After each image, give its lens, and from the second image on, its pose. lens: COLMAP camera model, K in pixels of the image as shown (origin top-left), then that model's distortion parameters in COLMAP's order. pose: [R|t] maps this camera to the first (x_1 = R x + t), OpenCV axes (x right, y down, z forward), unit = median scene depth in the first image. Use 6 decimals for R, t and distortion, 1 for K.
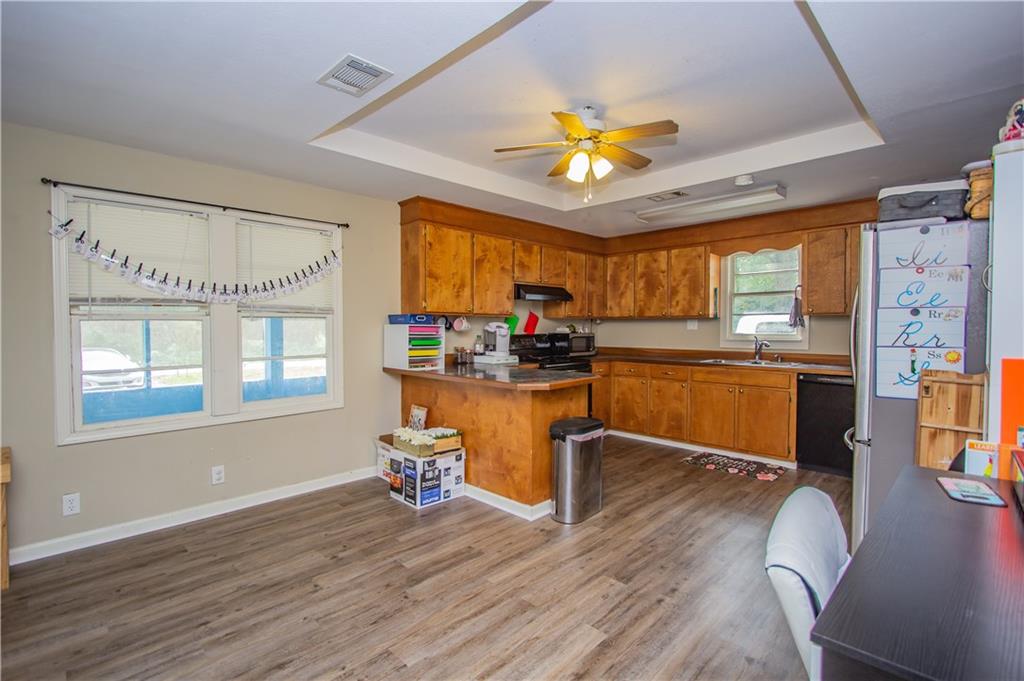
lens RADIAL K [[478.4, 0, 511.5], [0, 478.4, 338.7], [0, 0, 1]] dist [-0.017361, 0.001399]
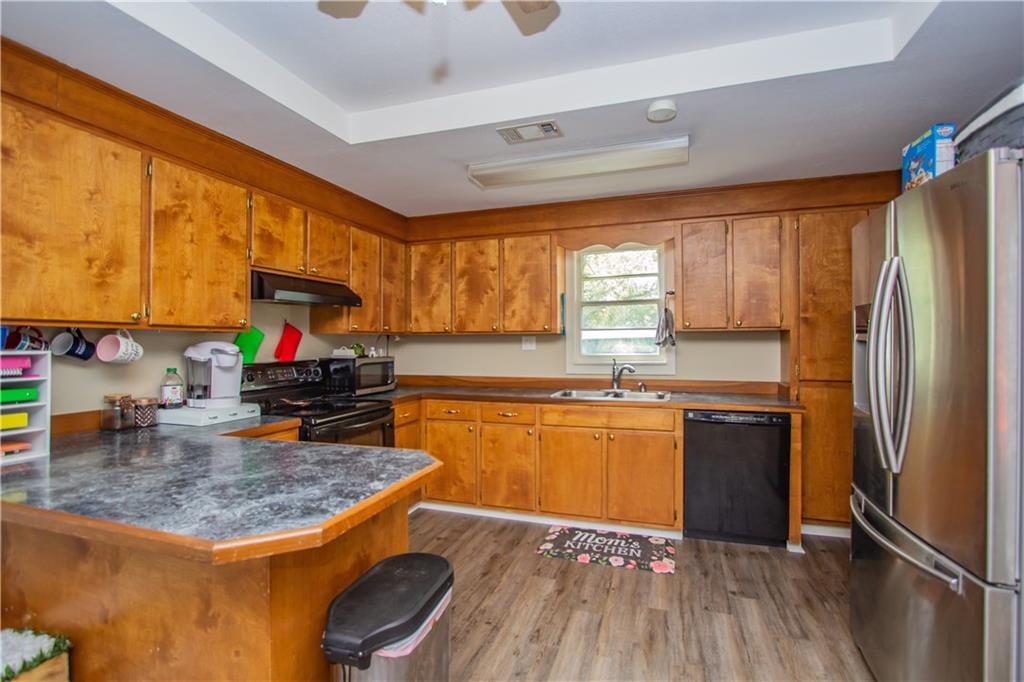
lens RADIAL K [[478.4, 0, 512.7], [0, 478.4, 339.5], [0, 0, 1]] dist [-0.017361, 0.001399]
pose [[0.896330, -0.003533, 0.443373, 0.032609], [0.016959, 0.999510, -0.026320, -0.018185], [-0.443063, 0.031110, 0.895950, 0.397707]]
